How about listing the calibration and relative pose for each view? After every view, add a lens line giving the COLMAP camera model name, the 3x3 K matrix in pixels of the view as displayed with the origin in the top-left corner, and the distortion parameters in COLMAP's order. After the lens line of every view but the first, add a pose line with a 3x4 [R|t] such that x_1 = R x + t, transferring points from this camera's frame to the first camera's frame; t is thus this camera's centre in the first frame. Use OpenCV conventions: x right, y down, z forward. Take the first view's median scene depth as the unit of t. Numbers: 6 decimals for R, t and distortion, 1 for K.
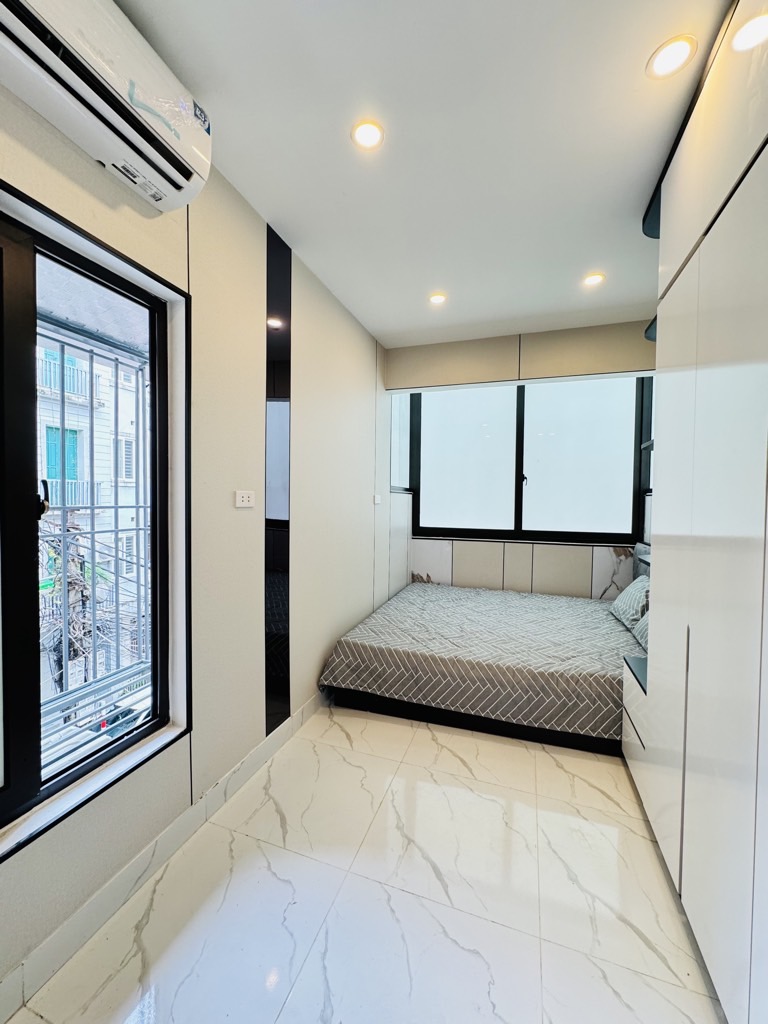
lens RADIAL K [[406.6, 0, 384.0], [0, 406.6, 512.0], [0, 0, 1]] dist [-0.002719, 0.000706]
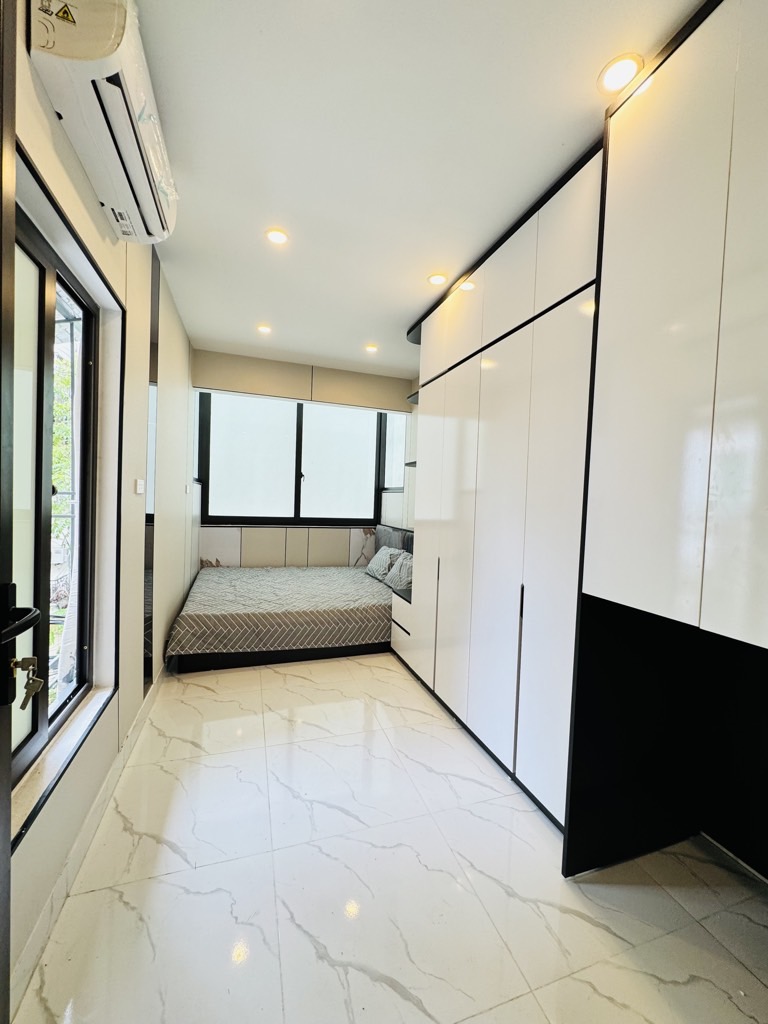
lens RADIAL K [[407.6, 0, 384.0], [0, 407.6, 512.0], [0, 0, 1]] dist [-0.000405, 0.000242]
pose [[0.787467, -0.002980, 0.616349, -0.330601], [-0.008477, 0.999841, 0.015665, 0.009990], [-0.616298, -0.017560, 0.787317, -0.200396]]
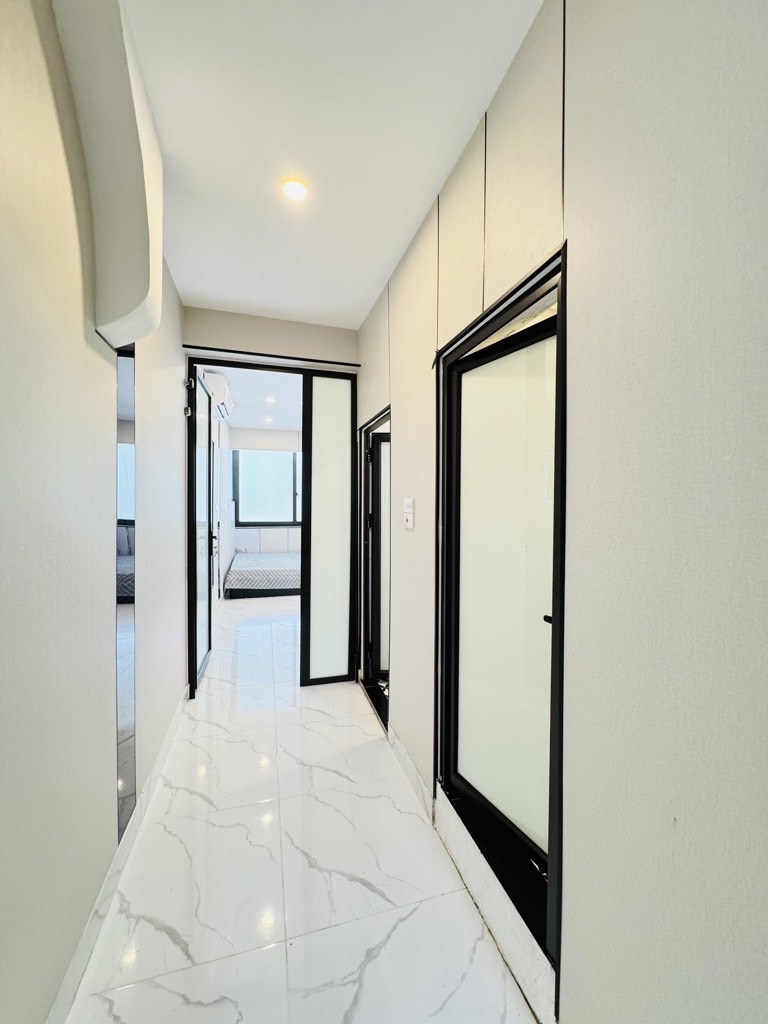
lens RADIAL K [[406.6, 0, 384.0], [0, 406.6, 512.0], [0, 0, 1]] dist [-0.002719, 0.000706]
pose [[0.812795, -0.018866, 0.582244, -0.658854], [0.022571, 0.999745, 0.000886, 0.013574], [-0.582112, 0.012421, 0.813014, -1.198272]]
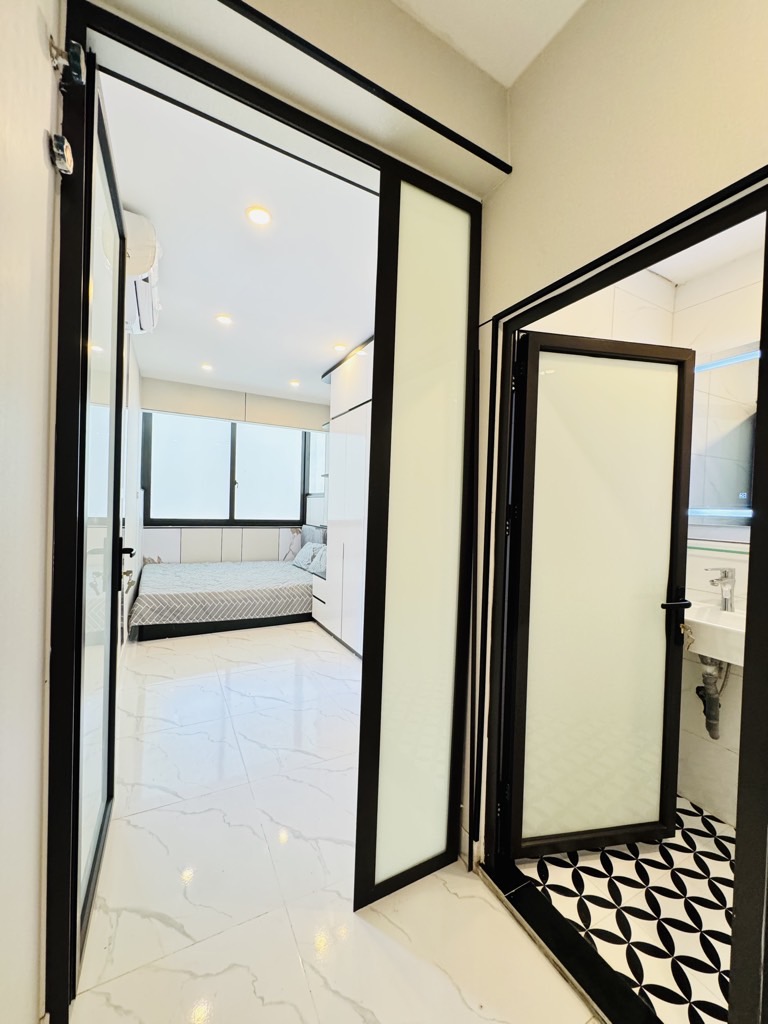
lens RADIAL K [[406.6, 0, 384.0], [0, 406.6, 512.0], [0, 0, 1]] dist [-0.002719, 0.000706]
pose [[0.673774, -0.002355, 0.738934, -0.533209], [0.001449, 0.999997, 0.001865, 0.025569], [-0.738936, -0.000186, 0.673776, -0.518891]]
